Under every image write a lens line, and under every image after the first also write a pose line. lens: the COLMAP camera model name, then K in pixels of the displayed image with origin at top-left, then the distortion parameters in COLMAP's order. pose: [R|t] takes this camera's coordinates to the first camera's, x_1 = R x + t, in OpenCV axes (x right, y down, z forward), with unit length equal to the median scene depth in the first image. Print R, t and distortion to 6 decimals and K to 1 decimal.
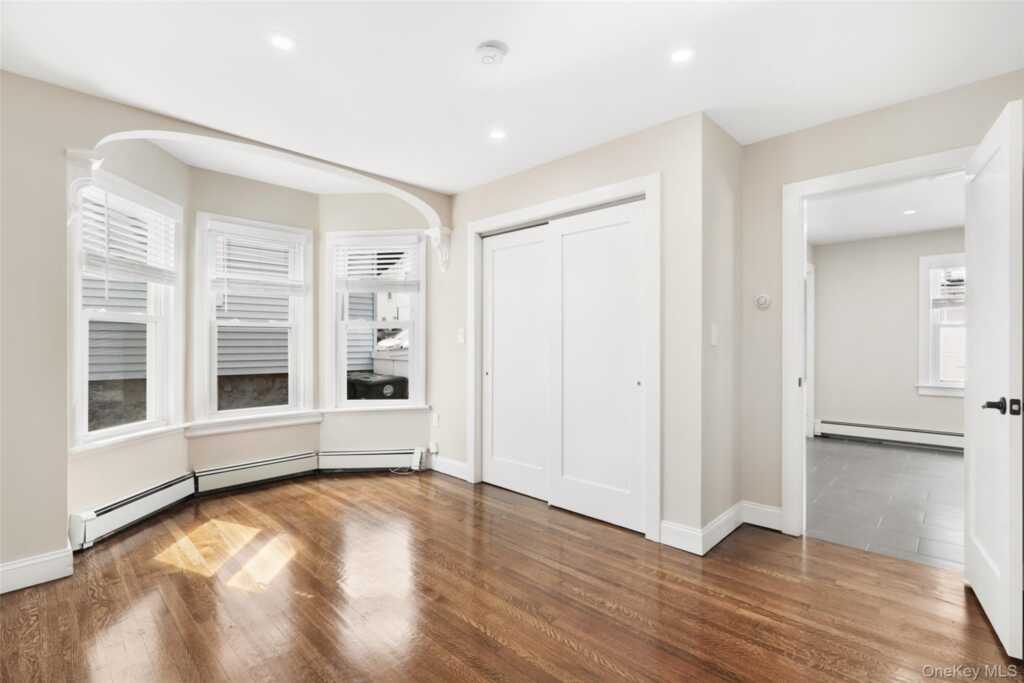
lens RADIAL K [[468.9, 0, 508.3], [0, 468.9, 354.5], [0, 0, 1]] dist [-0.000439, 0.000282]
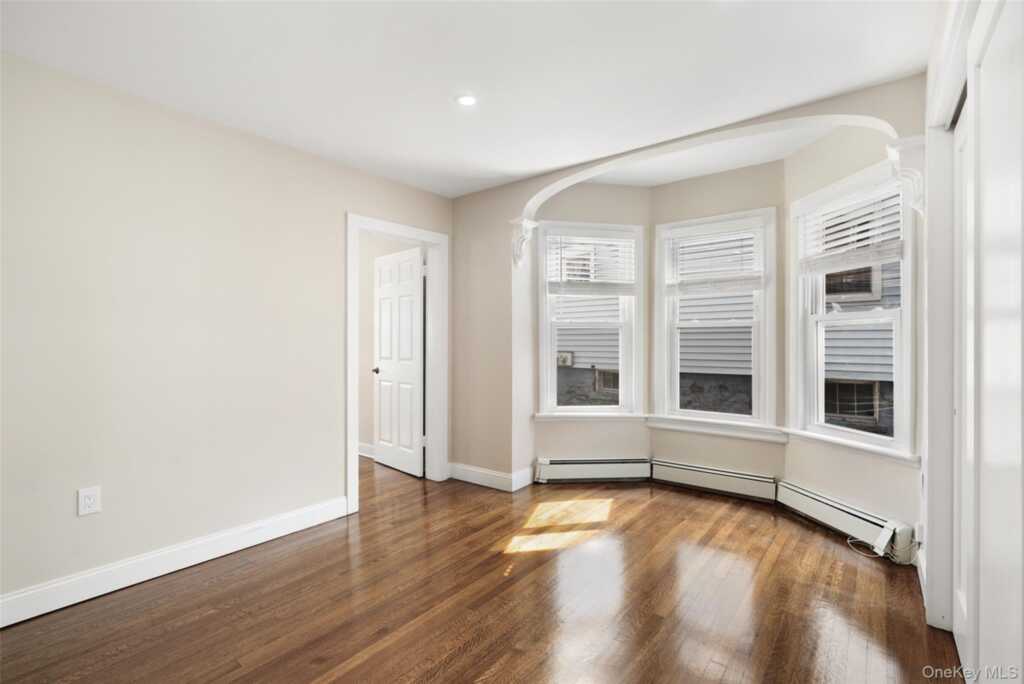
lens RADIAL K [[476.0, 0, 512.0], [0, 476.0, 342.0], [0, 0, 1]] dist [0.000814, 0.000114]
pose [[0.110173, 0.000958, -0.993912, 0.401624], [-0.024235, 0.999705, -0.001723, -0.016810], [0.993617, 0.024277, 0.110164, 0.512436]]
